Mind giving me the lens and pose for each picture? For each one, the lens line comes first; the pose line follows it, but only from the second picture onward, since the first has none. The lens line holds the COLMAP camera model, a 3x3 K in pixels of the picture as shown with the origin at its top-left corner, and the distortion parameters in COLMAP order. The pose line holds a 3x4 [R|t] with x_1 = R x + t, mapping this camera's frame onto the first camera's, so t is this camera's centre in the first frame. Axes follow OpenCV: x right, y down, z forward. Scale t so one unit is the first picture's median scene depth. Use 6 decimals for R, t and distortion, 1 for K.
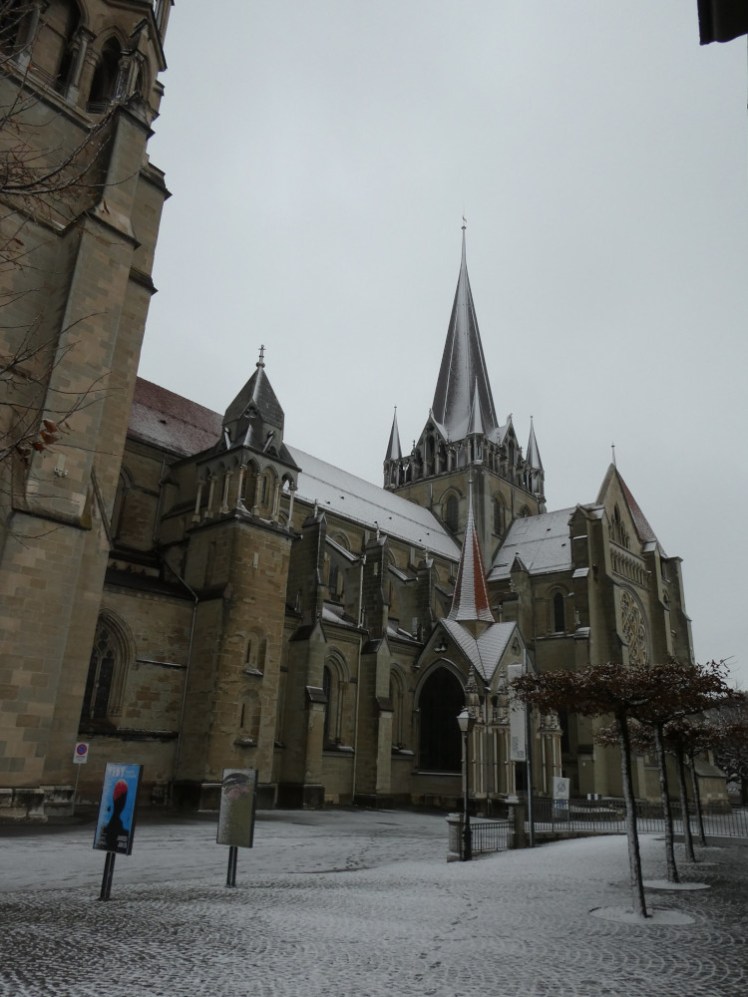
lens RADIAL K [[725.3, 0, 374.0], [0, 725.3, 498.5], [0, 0, 1]] dist [0.093097, -0.000057]
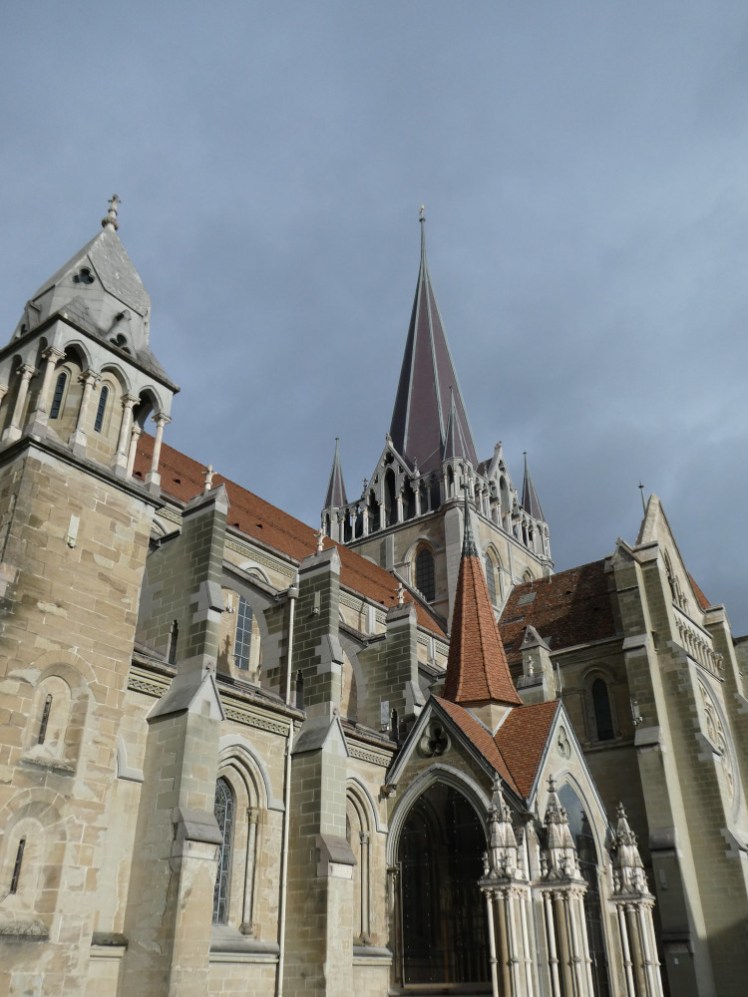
lens RADIAL K [[861.0, 0, 374.0], [0, 861.0, 498.5], [0, 0, 1]] dist [0.105593, -0.099327]
pose [[0.996577, -0.007818, 0.082294, -0.009052], [0.021221, 0.986350, -0.163290, 0.137809], [-0.079894, 0.164478, 0.983140, 0.349430]]
